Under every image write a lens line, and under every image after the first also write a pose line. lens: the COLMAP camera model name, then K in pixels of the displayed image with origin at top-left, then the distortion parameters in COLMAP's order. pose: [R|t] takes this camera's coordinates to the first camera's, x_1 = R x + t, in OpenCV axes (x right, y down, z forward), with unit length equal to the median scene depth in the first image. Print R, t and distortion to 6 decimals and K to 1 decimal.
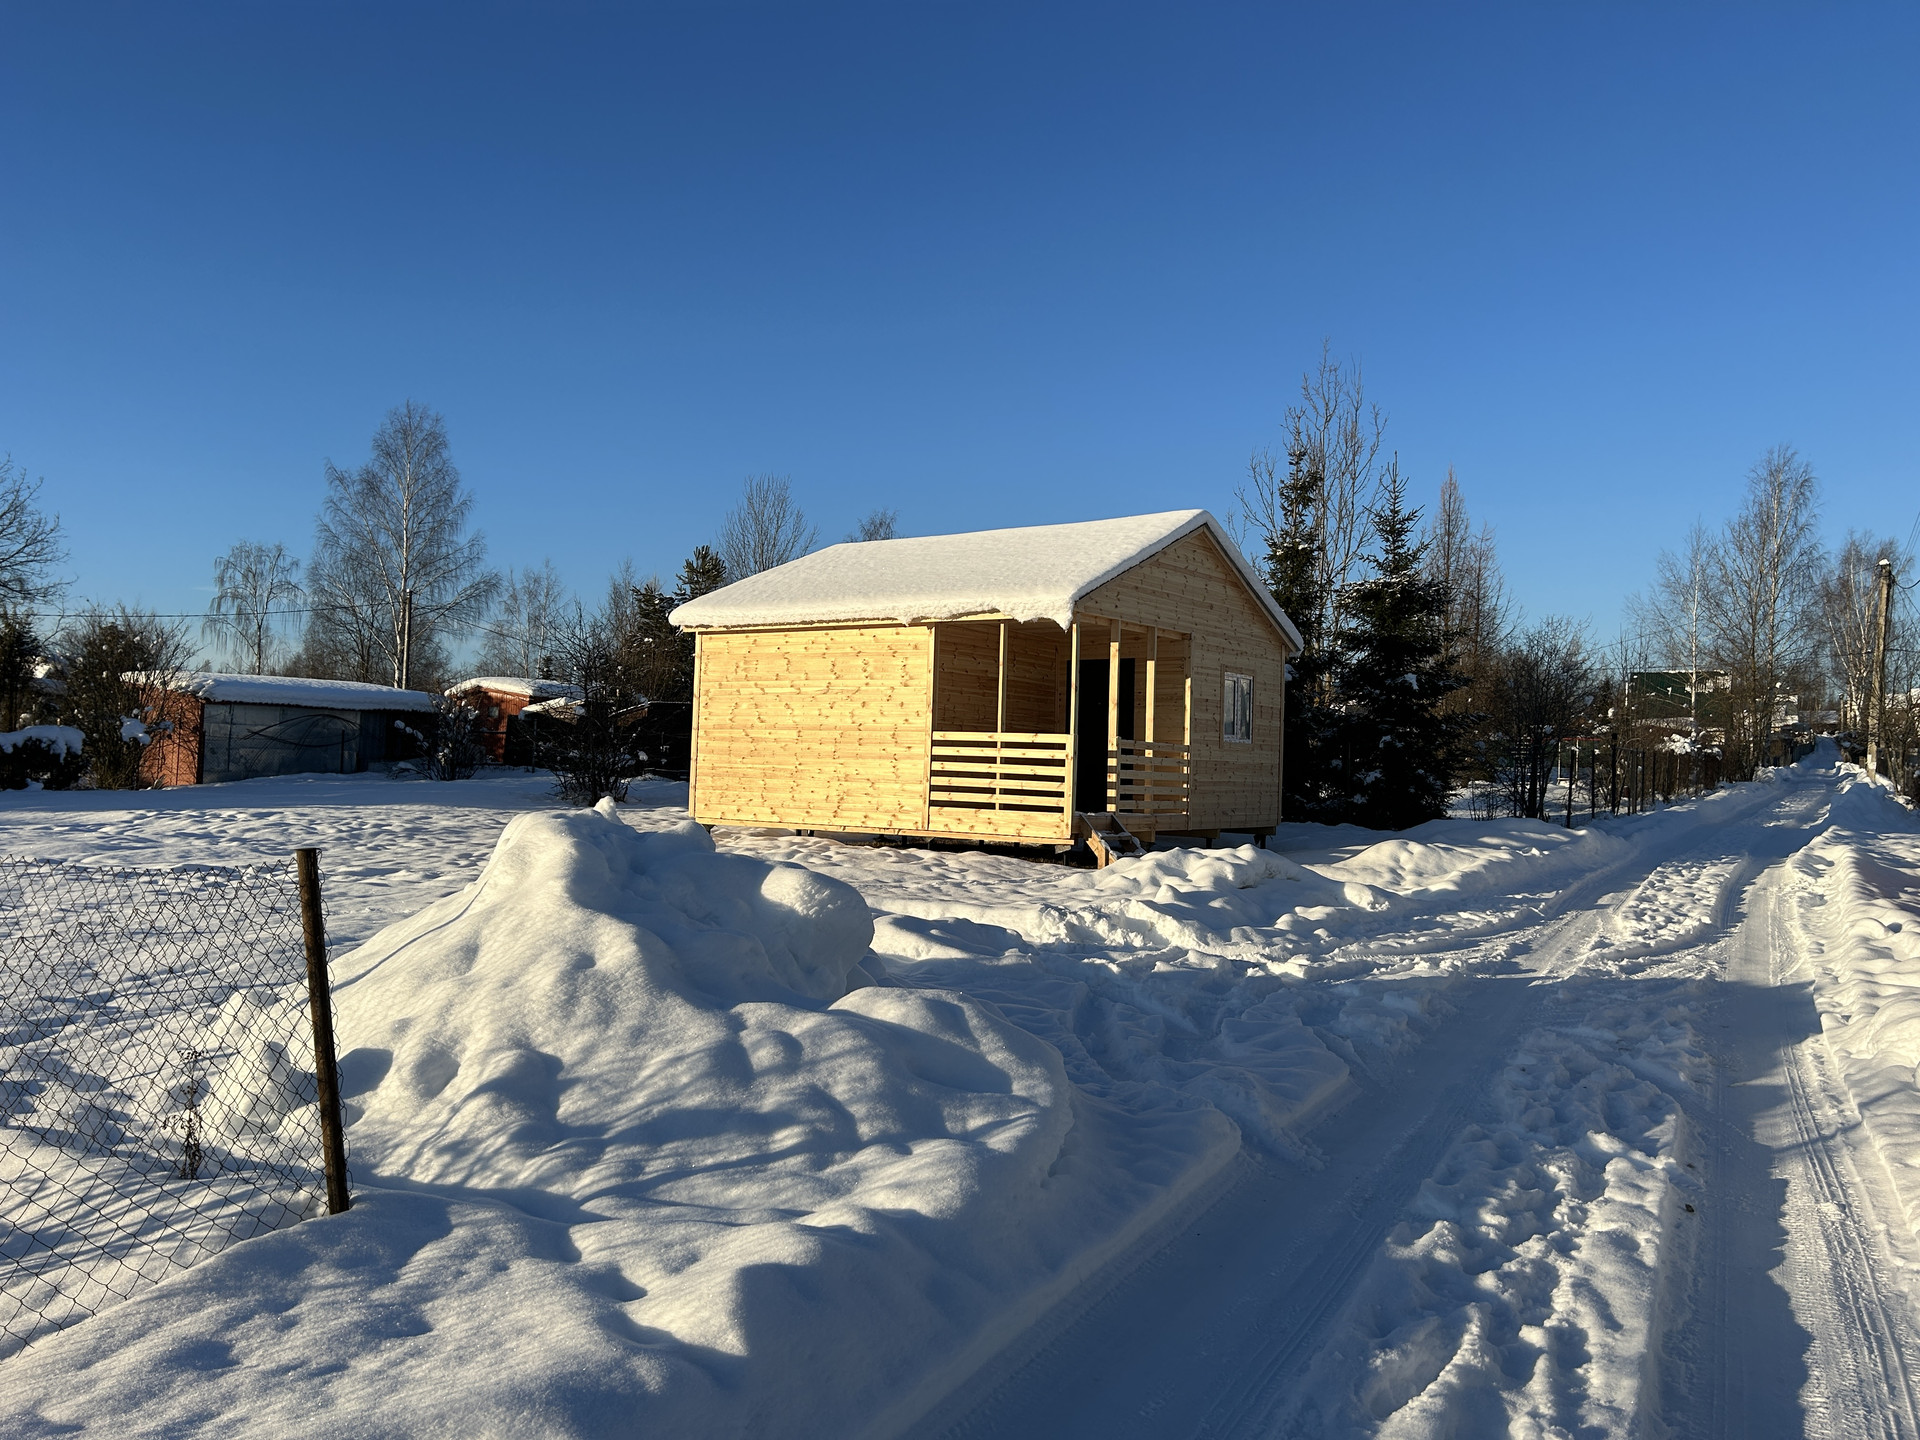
lens RADIAL K [[1431.5, 0, 969.7], [0, 1431.5, 728.1], [0, 0, 1]] dist [0.098214, -0.091728]
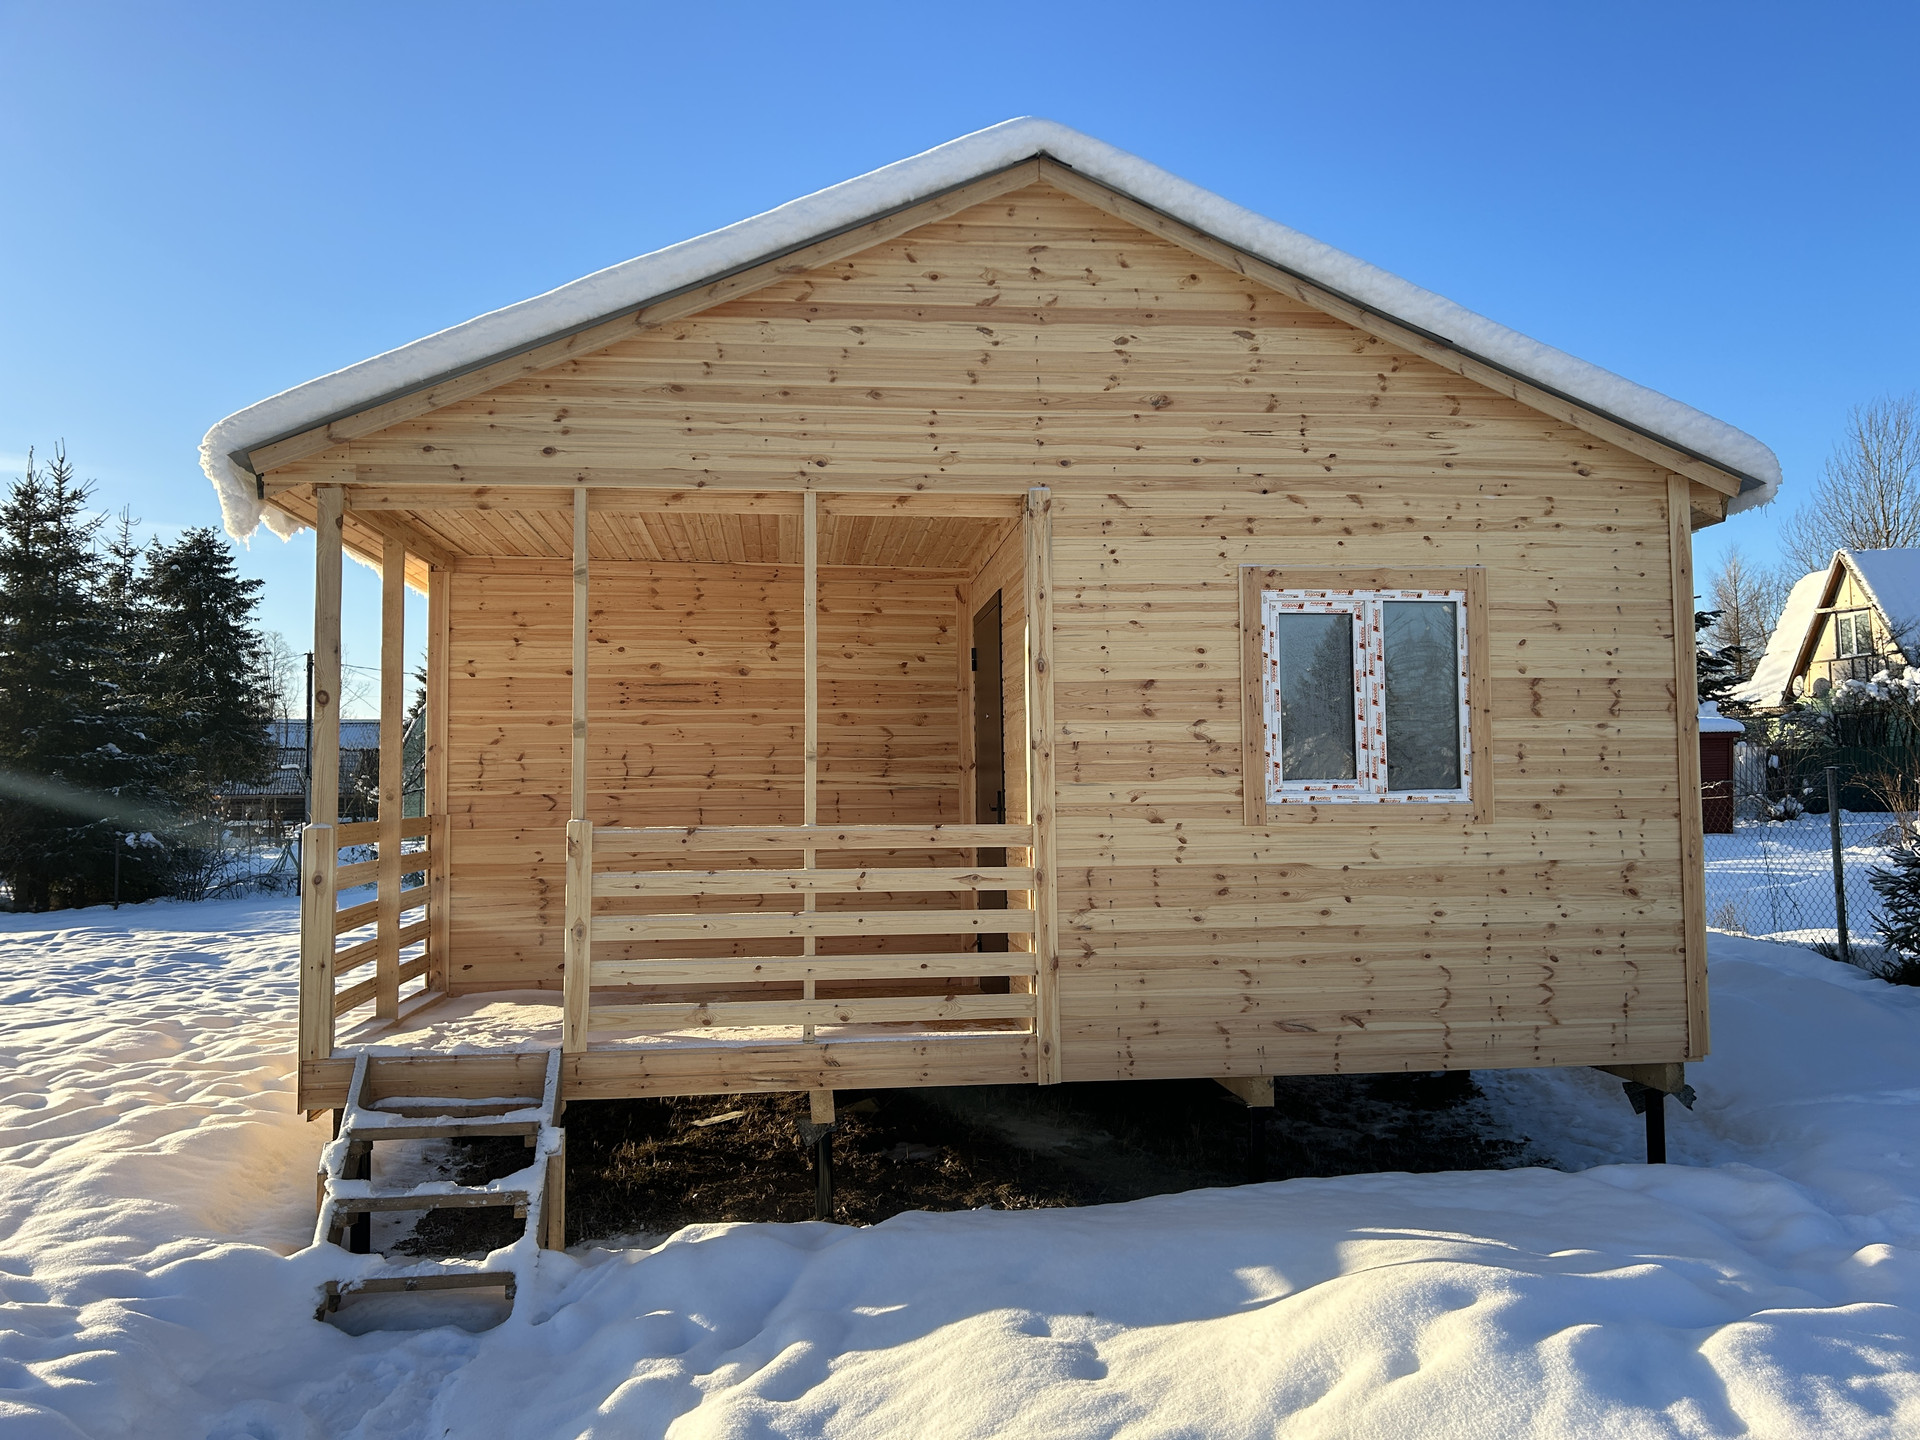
lens RADIAL K [[1427.7, 0, 983.4], [0, 1427.7, 714.0], [0, 0, 1]] dist [0.162209, -0.424484]
pose [[0.664603, -0.077610, -0.743155, 0.390666], [0.049439, 0.996979, -0.059905, 0.005685], [0.745559, 0.003072, 0.666432, 0.761362]]
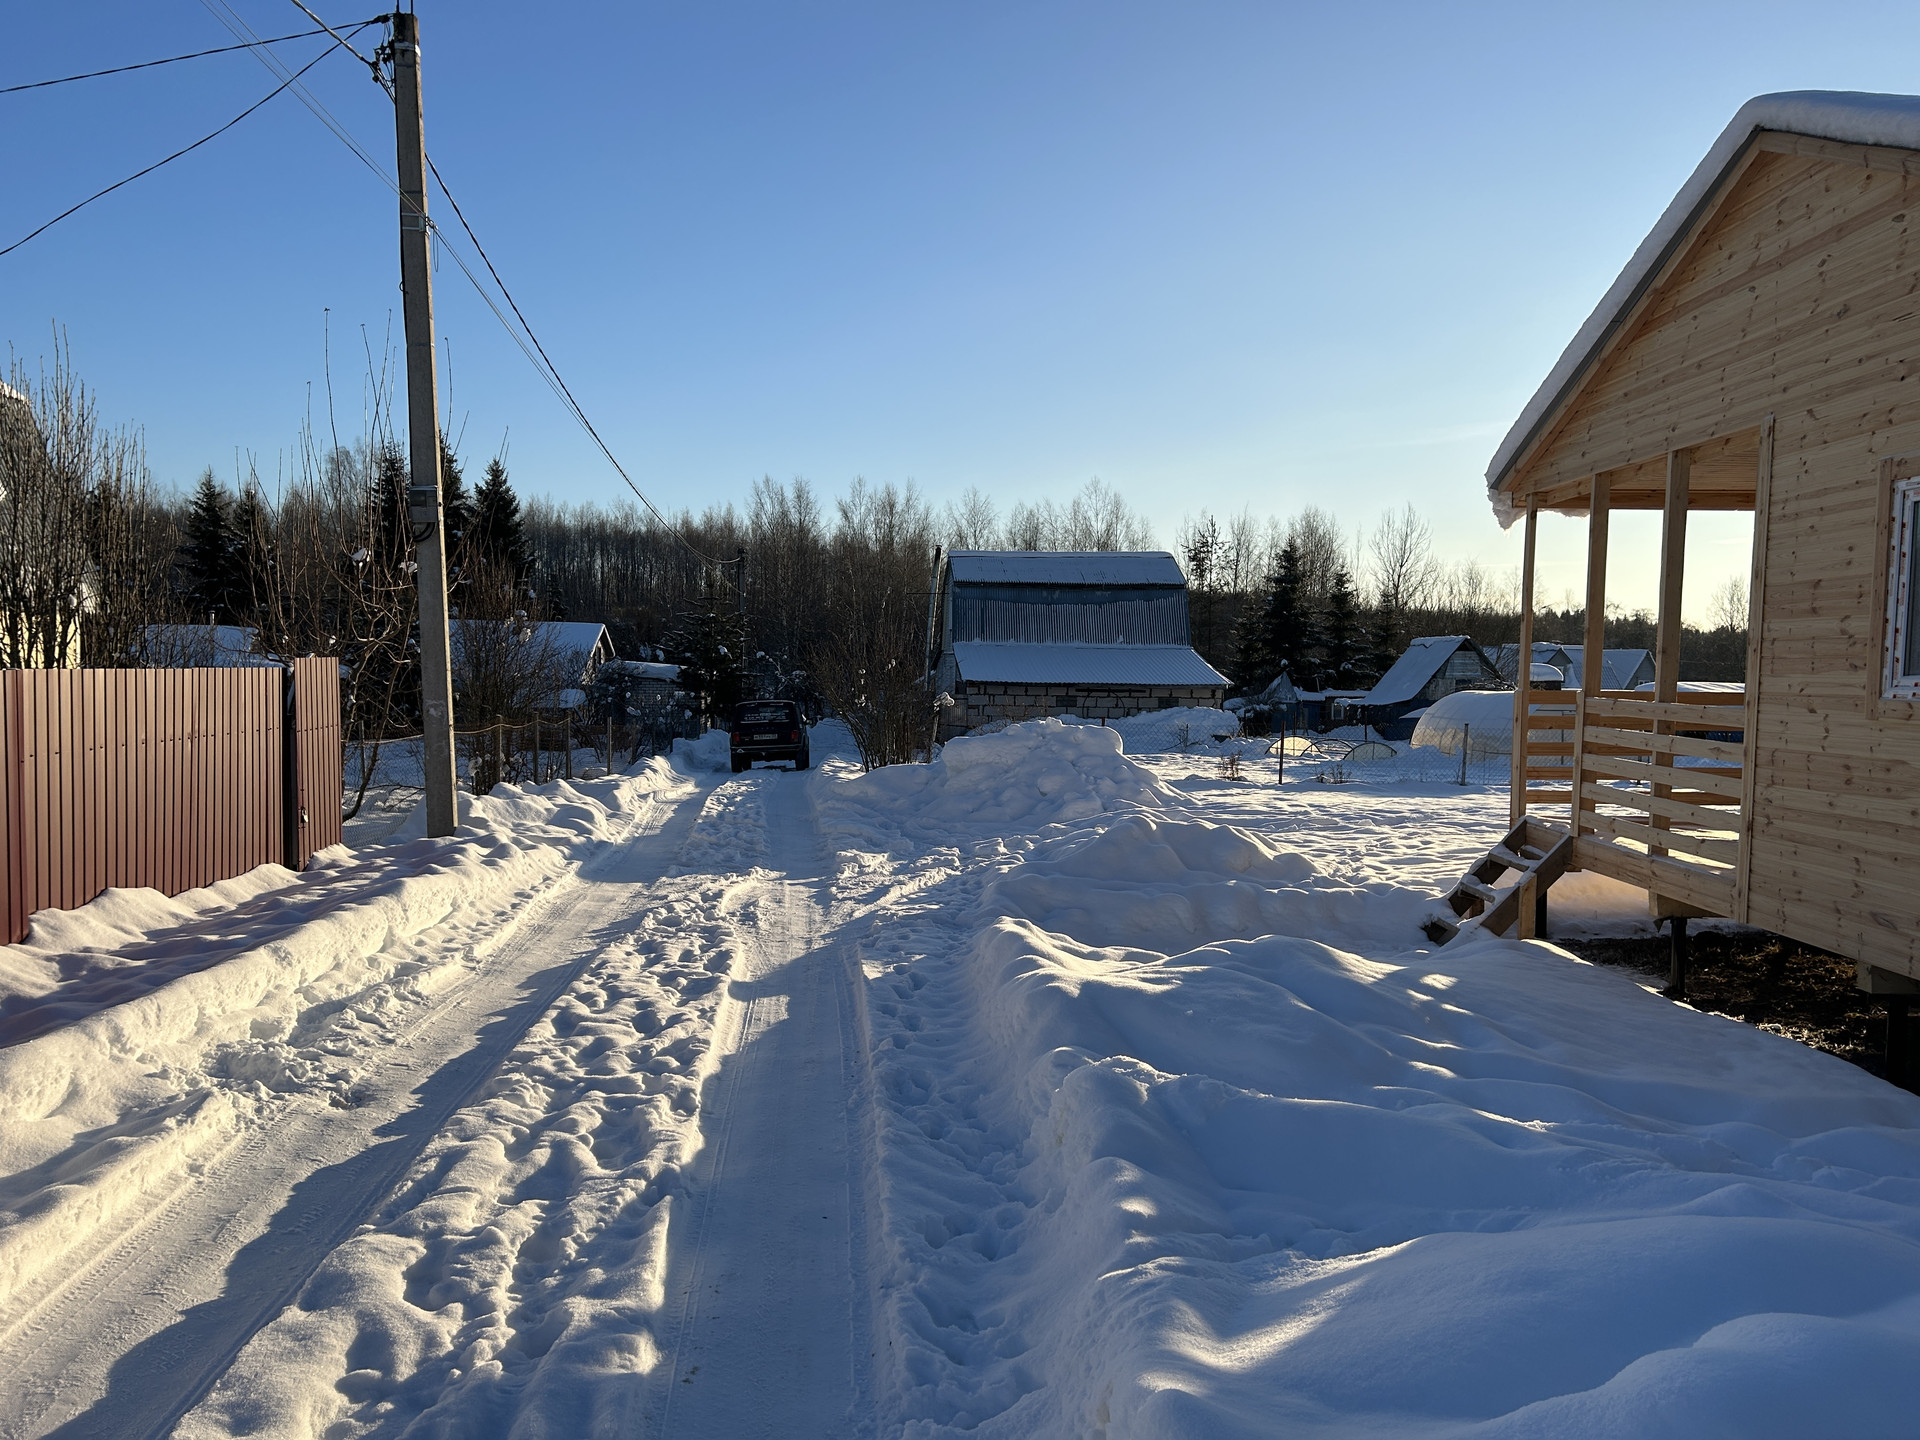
lens RADIAL K [[1438.2, 0, 967.7], [0, 1438.2, 737.0], [0, 0, 1]] dist [0.075859, -0.080627]
pose [[-0.808517, -0.010830, -0.588373, 0.557606], [-0.023859, 0.999612, 0.014386, 0.018890], [0.587989, 0.025669, -0.808462, 1.186842]]
